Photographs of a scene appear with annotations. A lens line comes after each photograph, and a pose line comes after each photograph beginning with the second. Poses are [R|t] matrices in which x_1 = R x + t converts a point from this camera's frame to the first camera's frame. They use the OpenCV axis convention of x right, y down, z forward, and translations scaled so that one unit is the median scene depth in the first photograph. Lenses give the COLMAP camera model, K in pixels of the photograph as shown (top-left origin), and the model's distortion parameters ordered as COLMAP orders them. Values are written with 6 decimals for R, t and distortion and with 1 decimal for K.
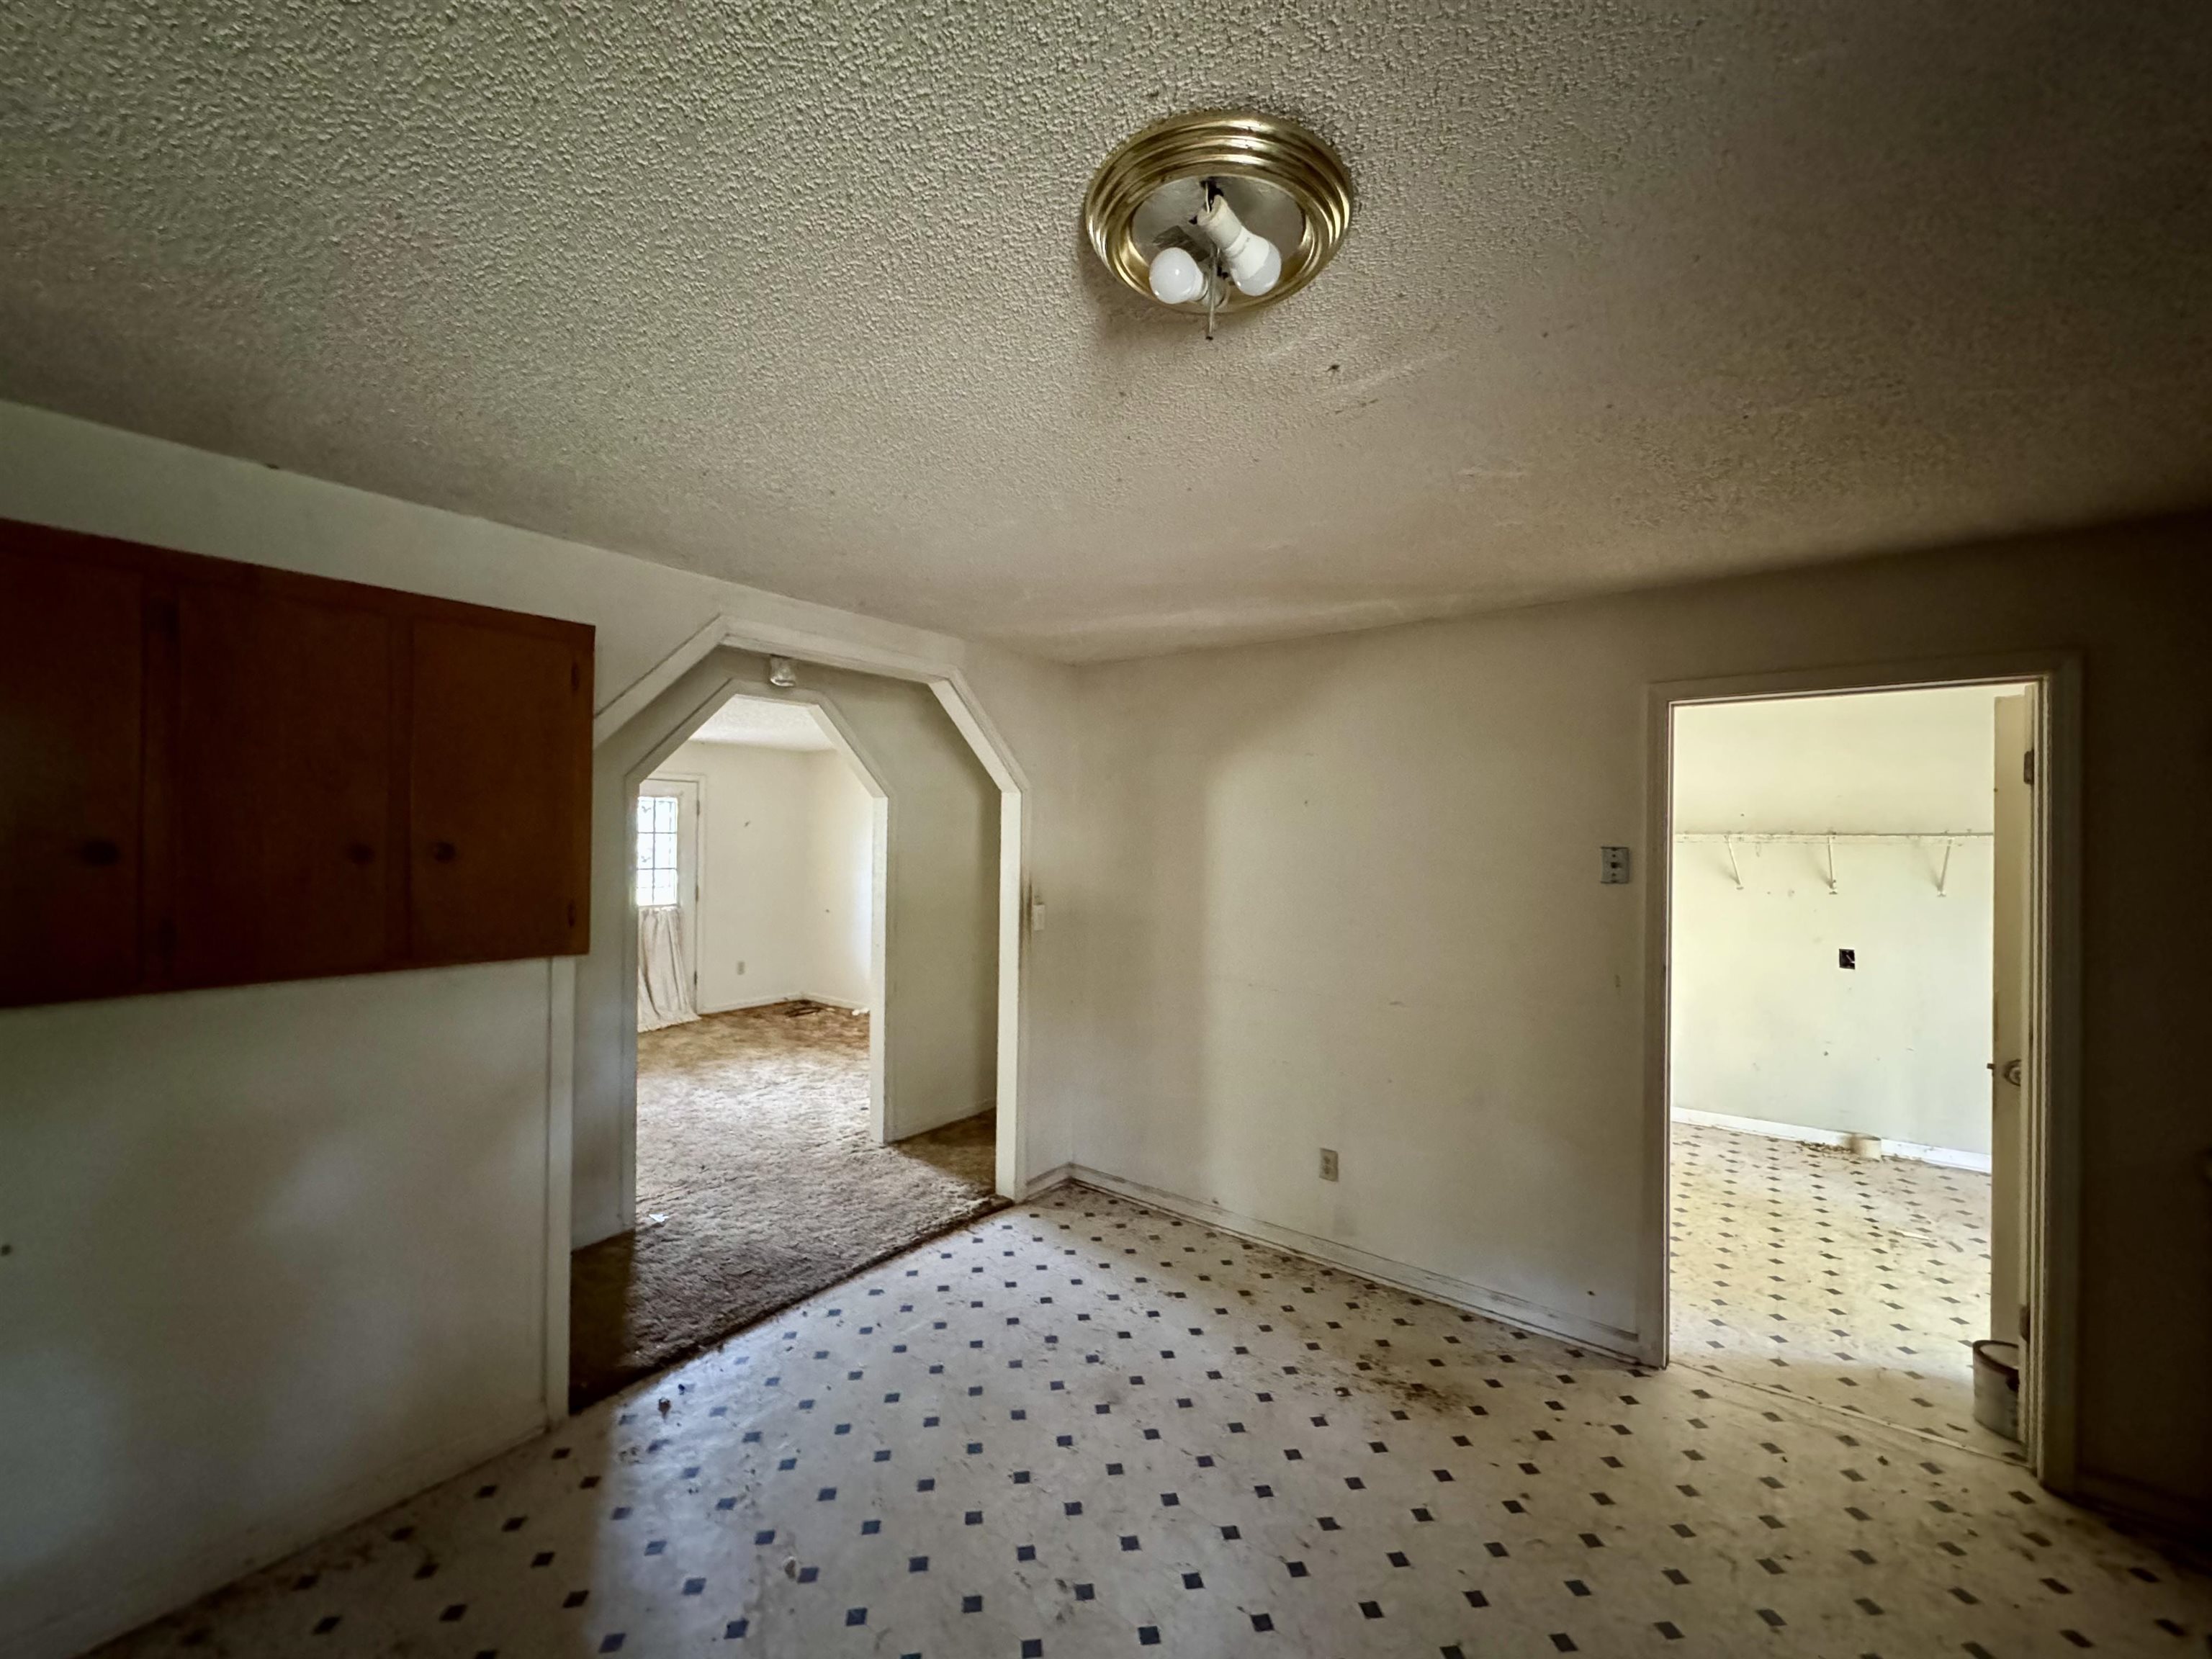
lens RADIAL K [[873.6, 0, 1114.5], [0, 873.6, 836.5], [0, 0, 1]] dist [0.007985, 0.000026]
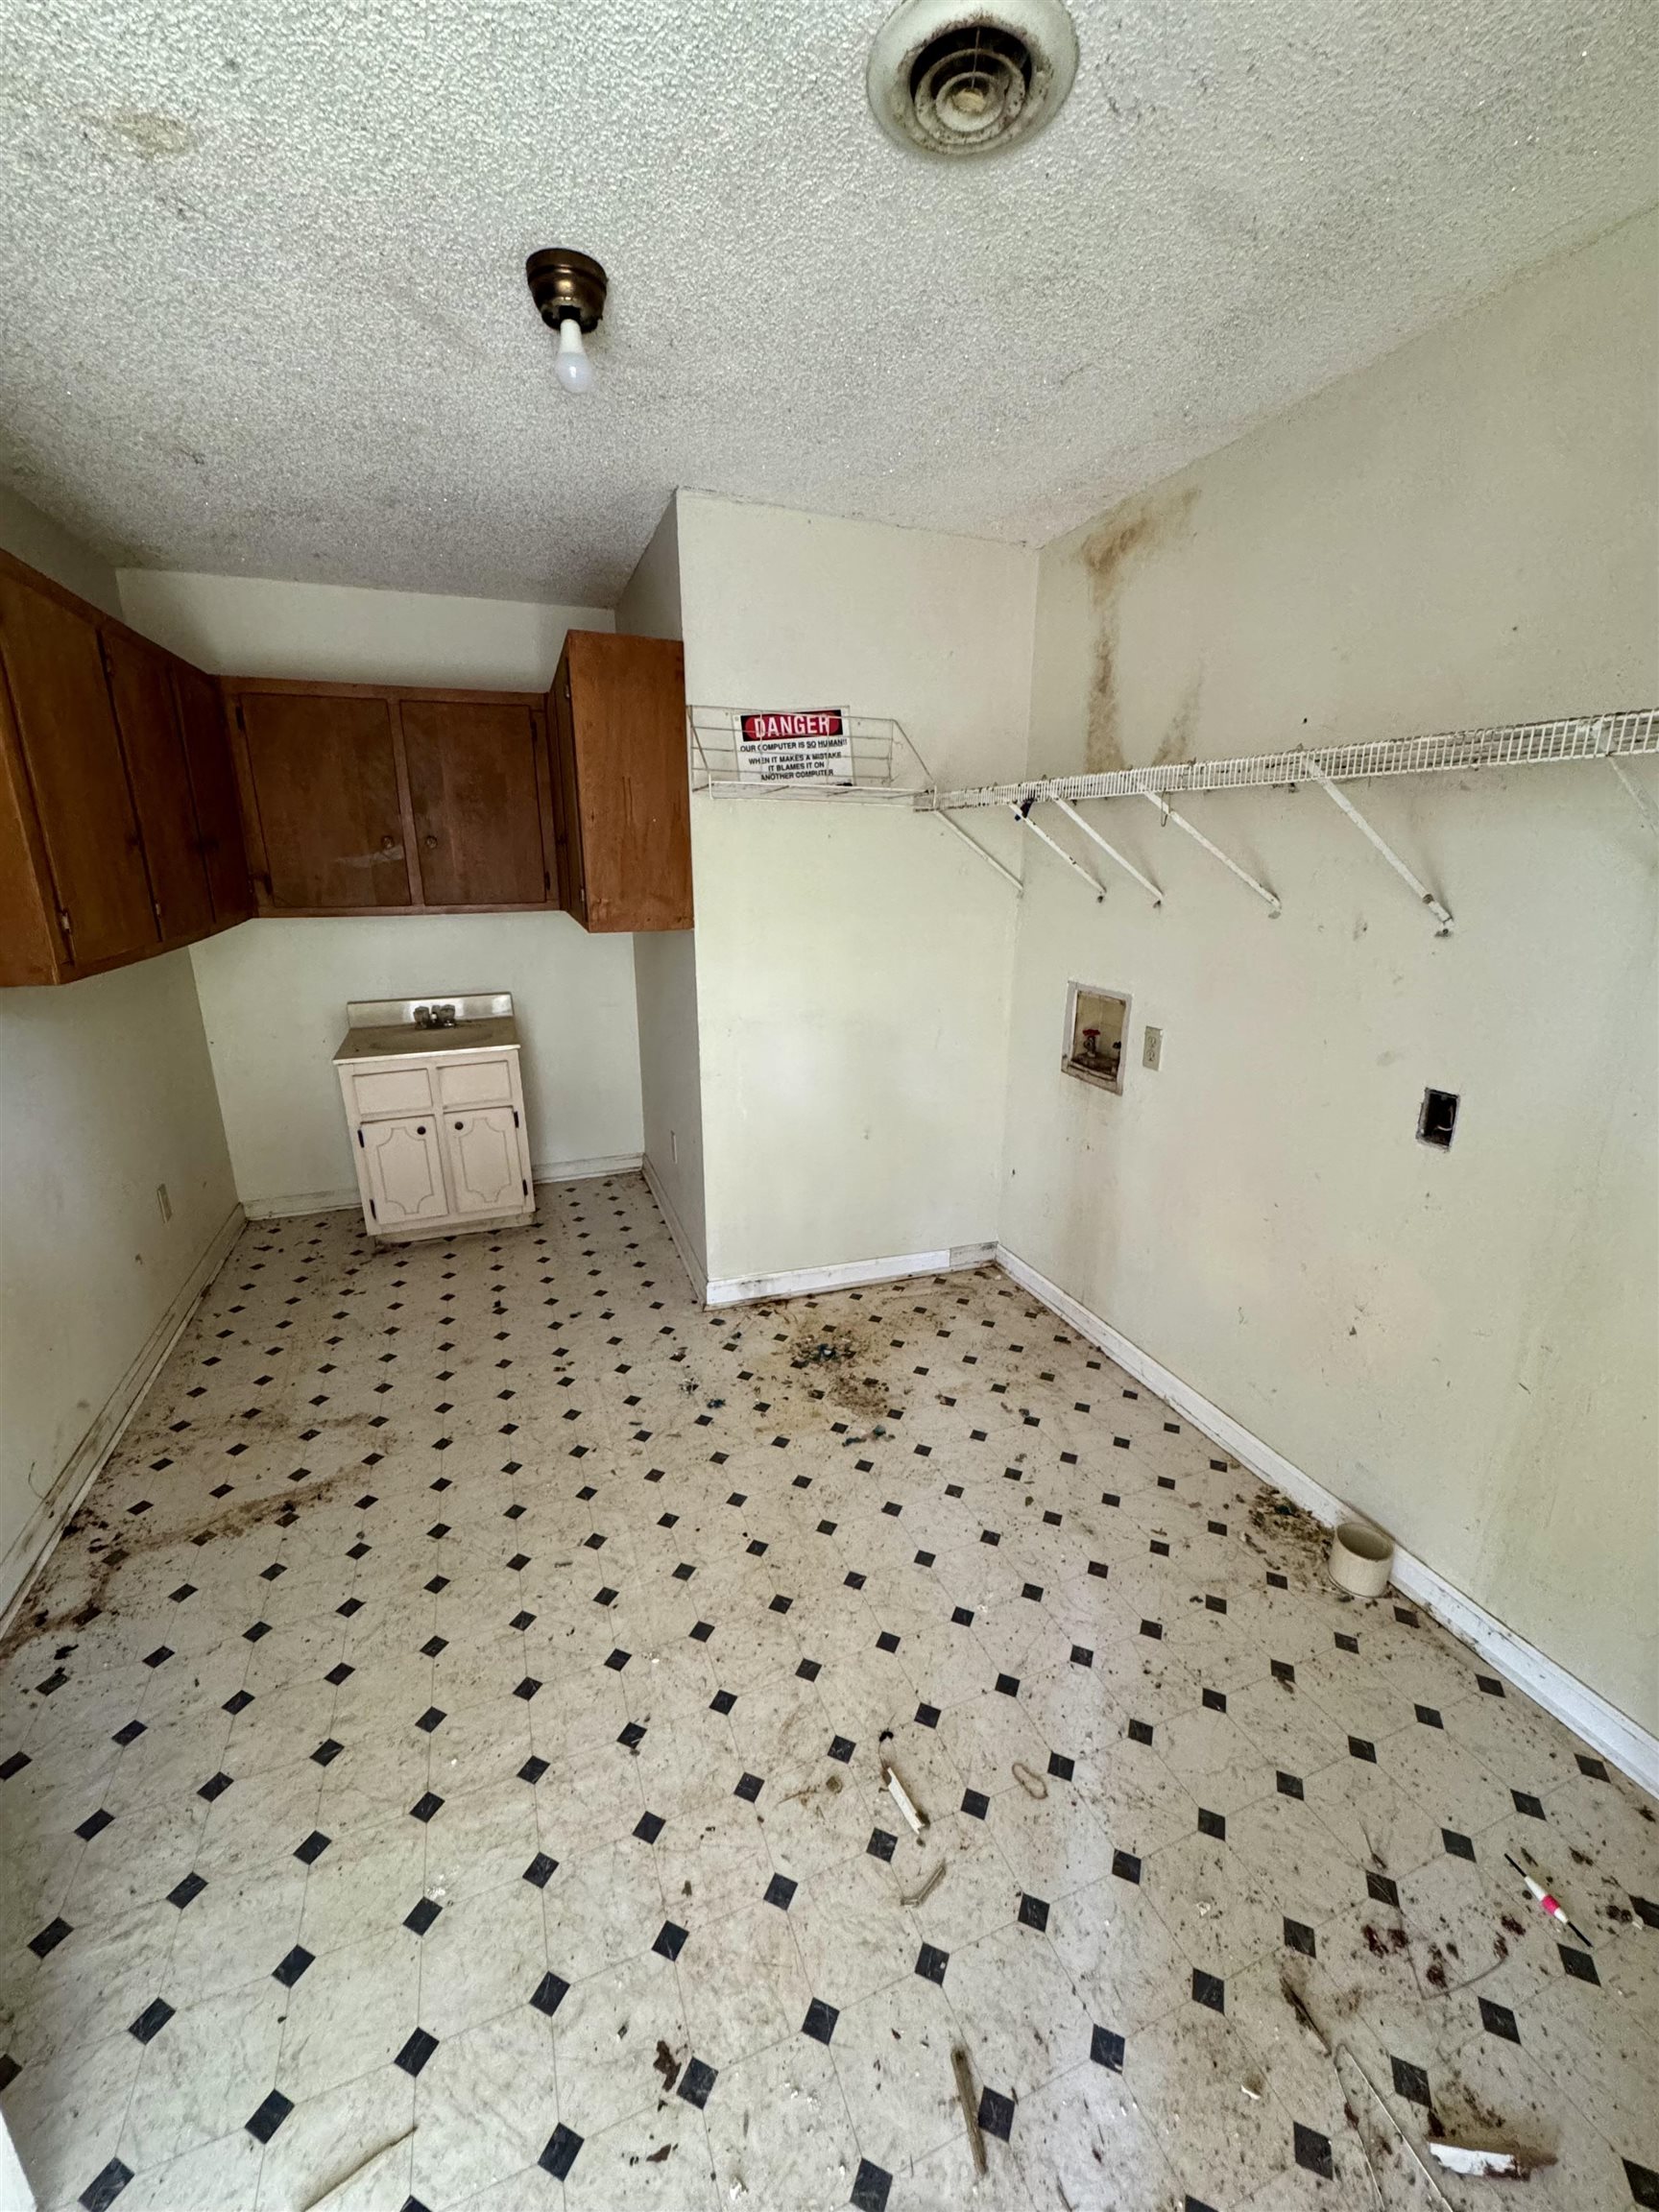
lens RADIAL K [[873.6, 0, 829.5], [0, 873.6, 1100.6], [0, 0, 1]] dist [0.007985, 0.000026]
pose [[0.843494, 0.141888, -0.518059, 0.847443], [0.007578, 0.961241, 0.275607, 0.031964], [0.537085, -0.236398, 0.809726, 0.599643]]
